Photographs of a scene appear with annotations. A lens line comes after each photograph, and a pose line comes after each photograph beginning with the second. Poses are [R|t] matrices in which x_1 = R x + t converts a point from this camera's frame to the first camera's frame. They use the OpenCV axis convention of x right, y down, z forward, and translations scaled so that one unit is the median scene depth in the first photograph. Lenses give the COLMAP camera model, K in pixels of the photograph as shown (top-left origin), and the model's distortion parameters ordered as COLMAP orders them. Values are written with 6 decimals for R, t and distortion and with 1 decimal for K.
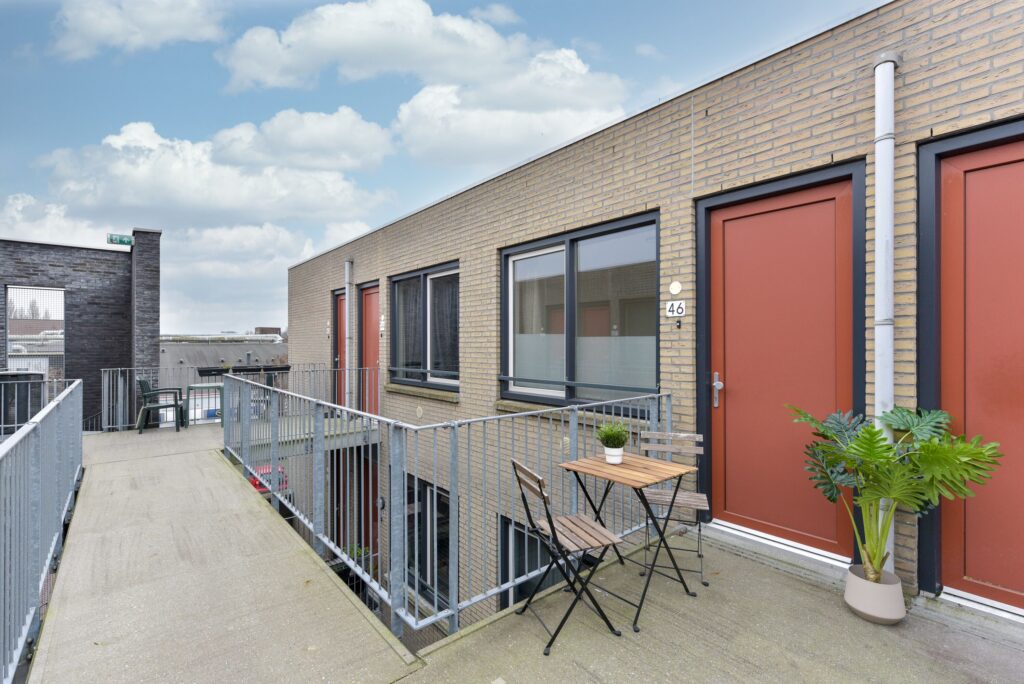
lens RADIAL K [[461.3, 0, 511.5], [0, 461.3, 342.5], [0, 0, 1]] dist [0.000667, -0.000399]
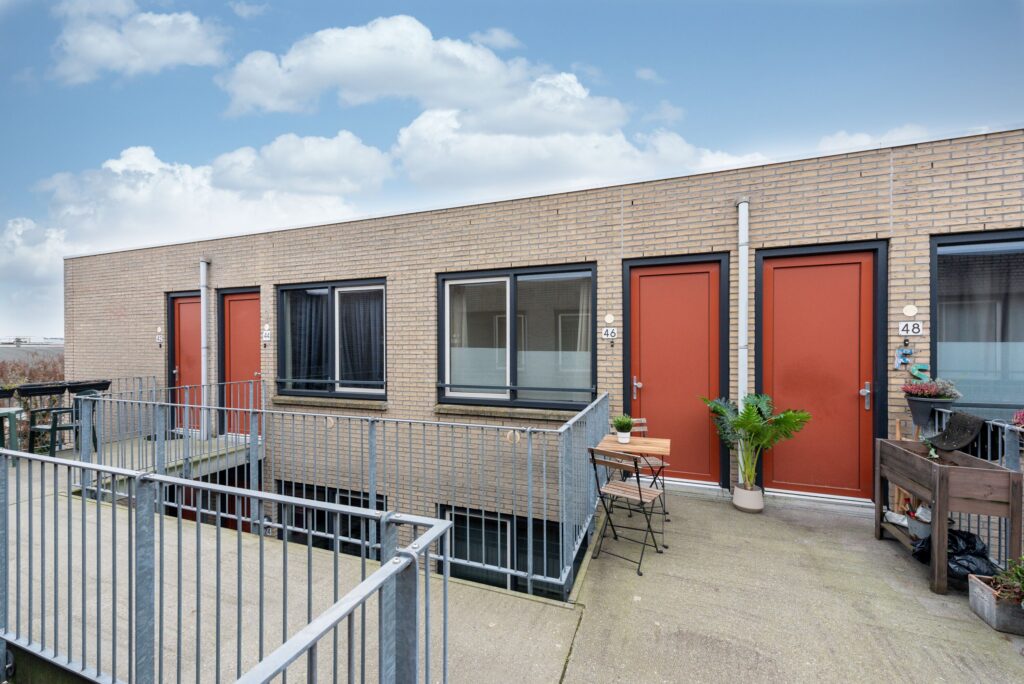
lens RADIAL K [[403.2, 0, 516.1], [0, 403.2, 348.1], [0, 0, 1]] dist [0.012641, -0.000039]
pose [[0.872527, -0.000810, 0.488565, -0.473854], [-0.001163, 0.999992, 0.003734, -0.027850], [-0.488564, -0.003826, 0.872519, 0.035904]]
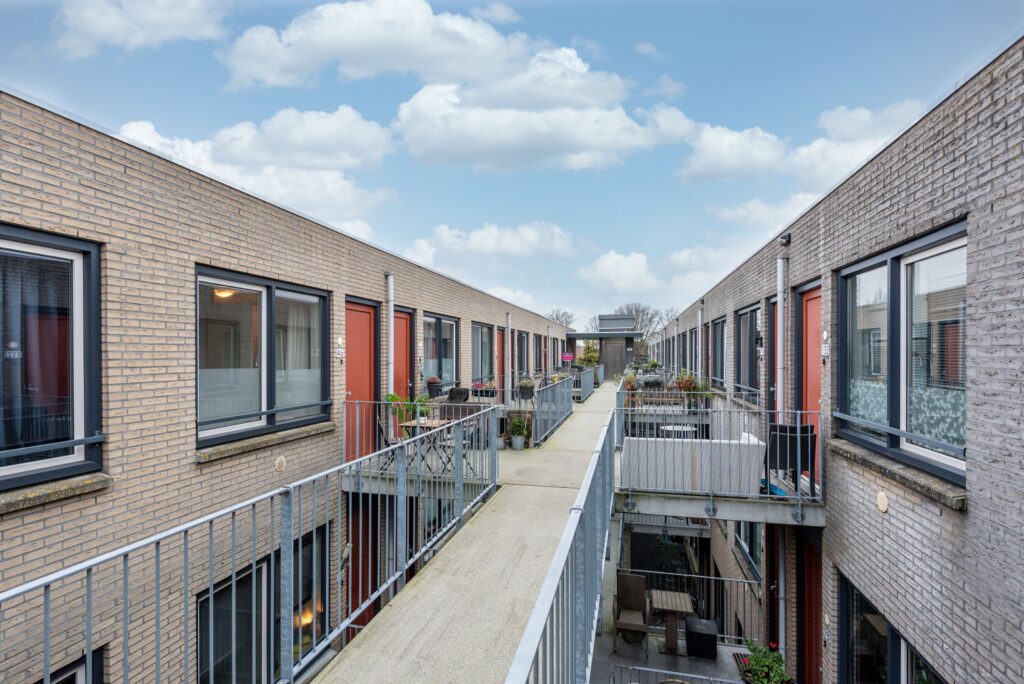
lens RADIAL K [[499.4, 0, 512.9], [0, 499.4, 347.2], [0, 0, 1]] dist [0.001057, 0.000073]
pose [[-0.591370, 0.013124, 0.806294, -1.431551], [-0.000628, 0.999860, -0.016735, -0.058352], [-0.806400, -0.010403, -0.591279, 1.456927]]
